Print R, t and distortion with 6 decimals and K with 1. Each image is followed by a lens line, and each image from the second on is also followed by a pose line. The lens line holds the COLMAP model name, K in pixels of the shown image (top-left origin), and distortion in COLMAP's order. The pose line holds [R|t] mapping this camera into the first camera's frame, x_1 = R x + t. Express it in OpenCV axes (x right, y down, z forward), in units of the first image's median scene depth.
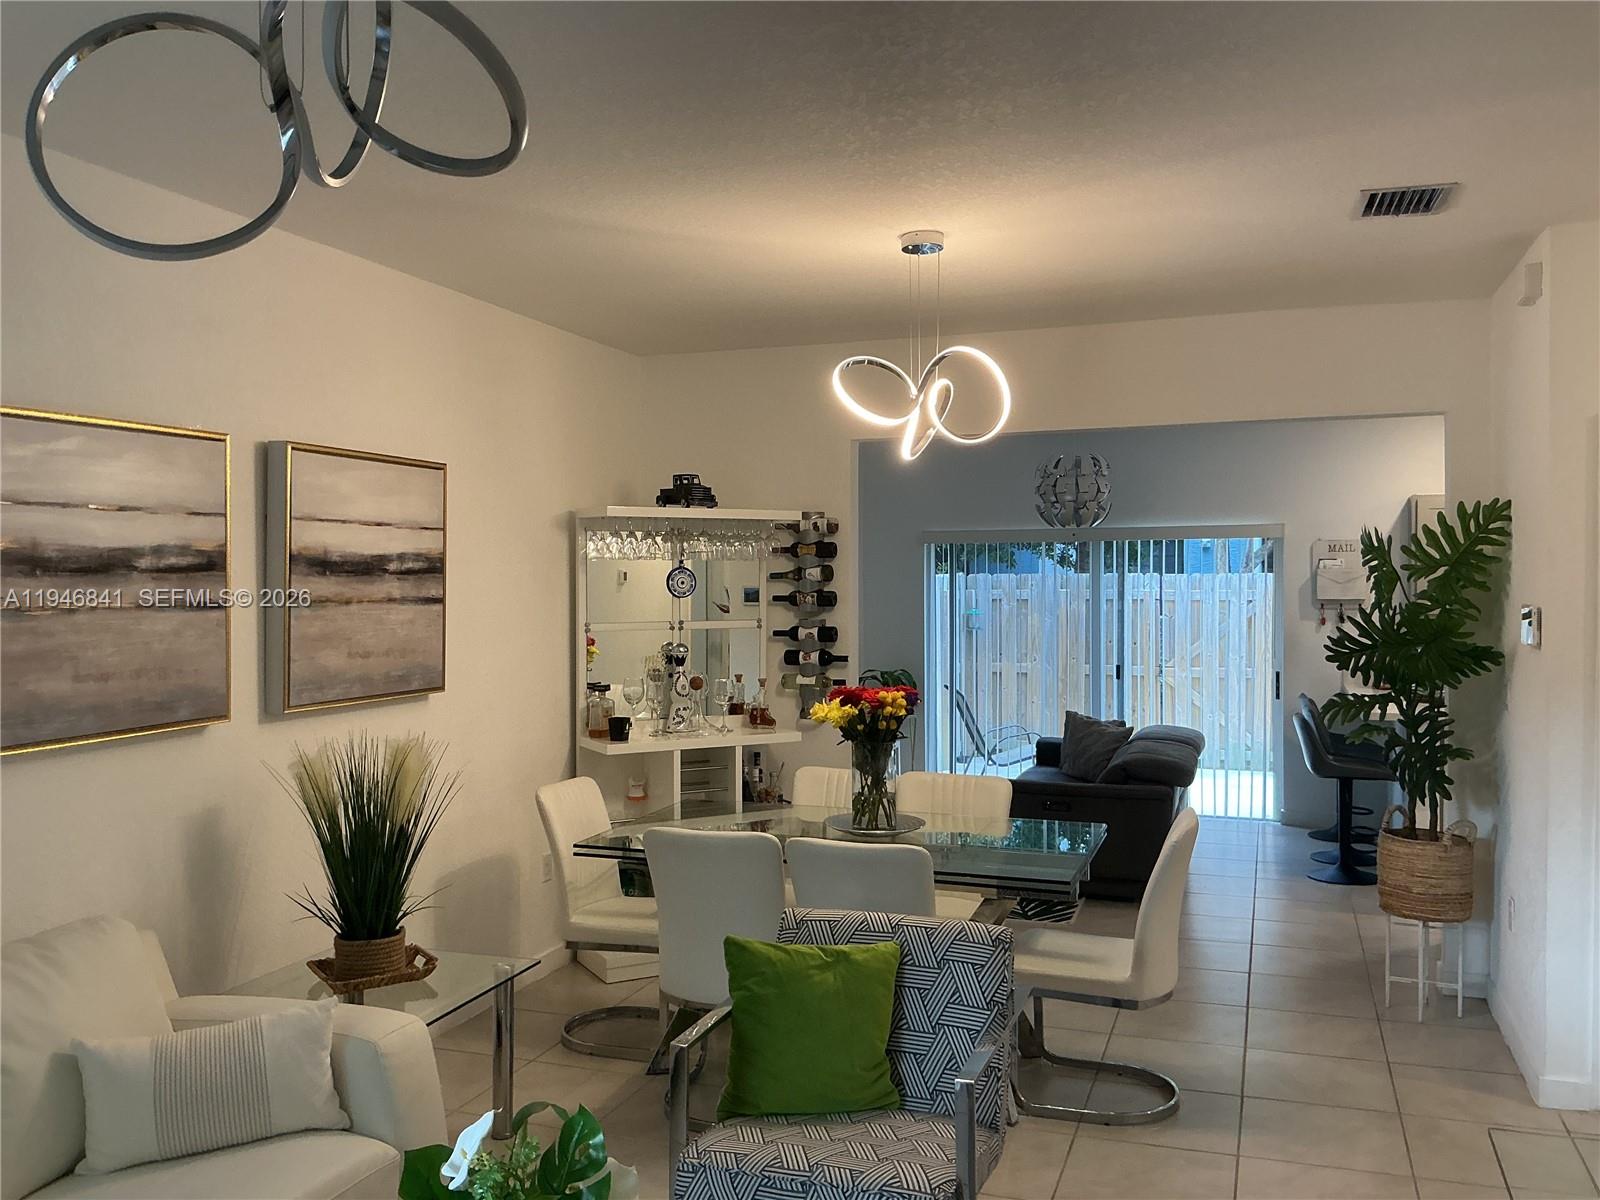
lens RADIAL K [[1331.4, 0, 807.0], [0, 1331.4, 597.2], [0, 0, 1]] dist [0.047886, -0.133456]
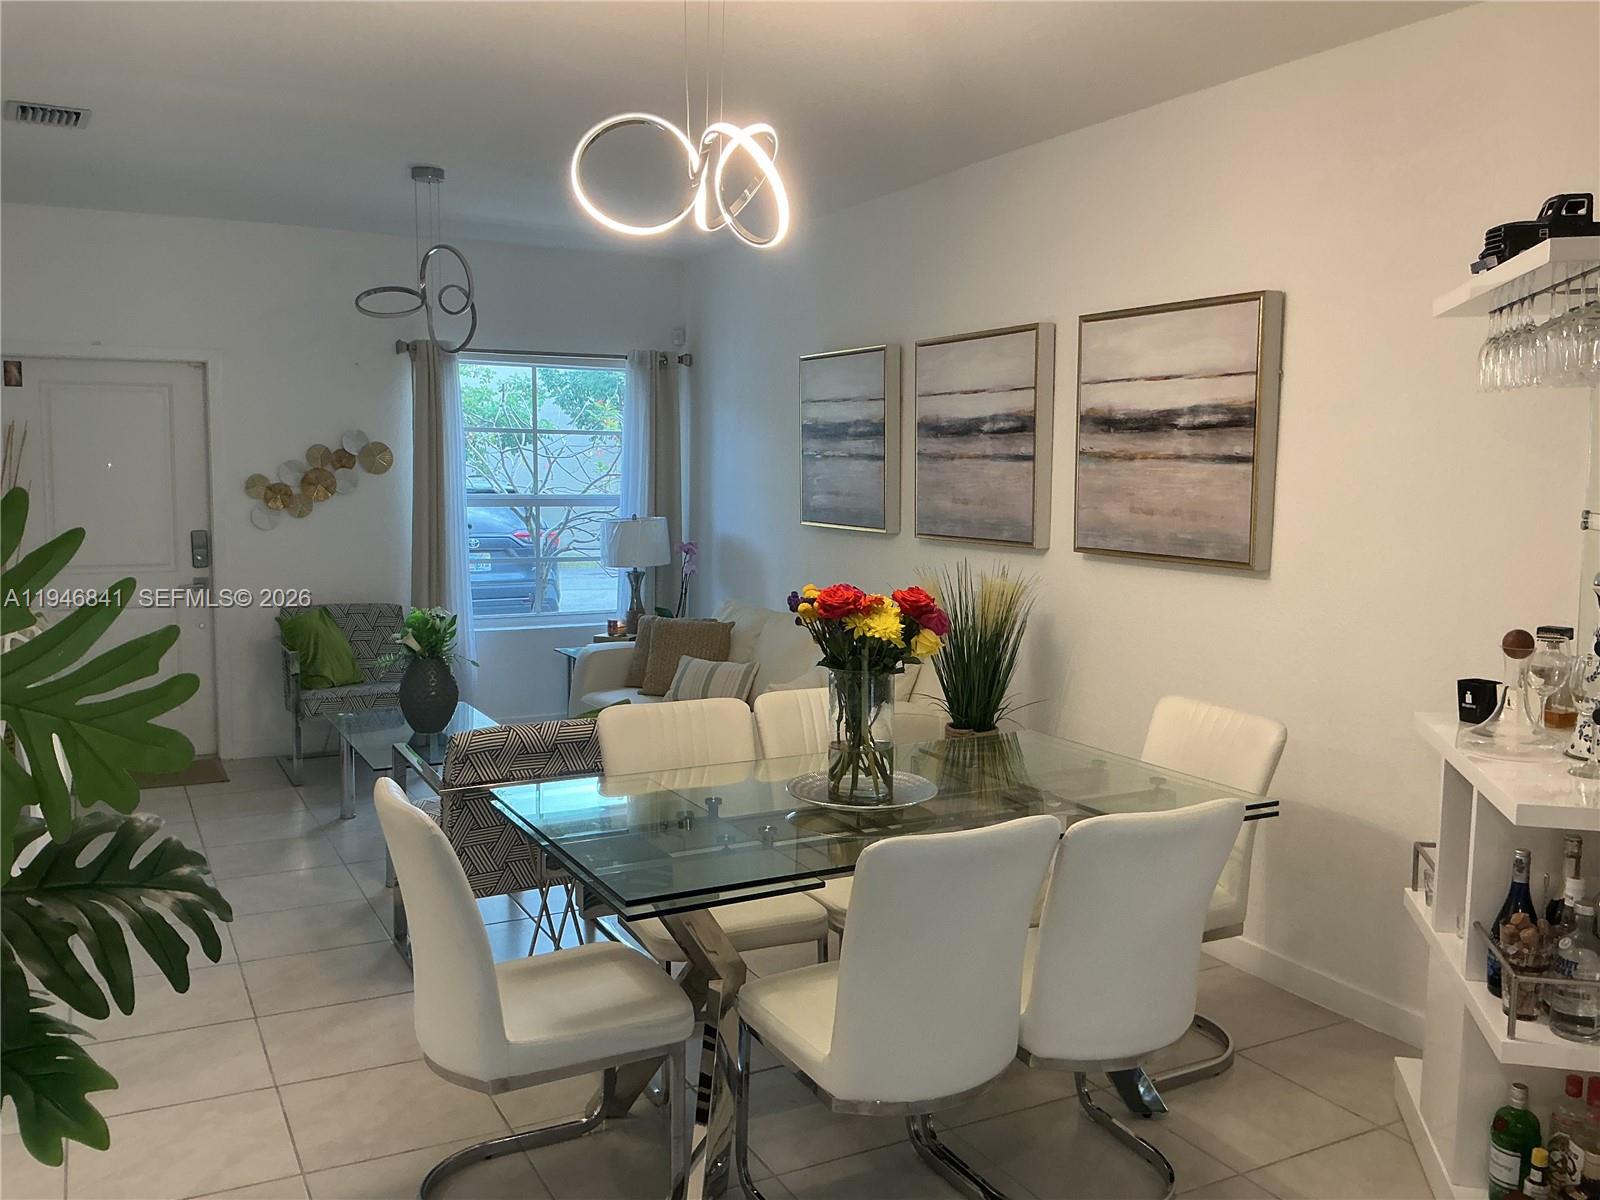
lens RADIAL K [[1331.4, 0, 801.7], [0, 1331.4, 595.1], [0, 0, 1]] dist [0.047886, -0.133456]
pose [[-0.673863, 0.095463, -0.732663, 0.592861], [0.006797, 0.992377, 0.123052, -0.019947], [0.738825, 0.077940, -0.669375, 1.508254]]
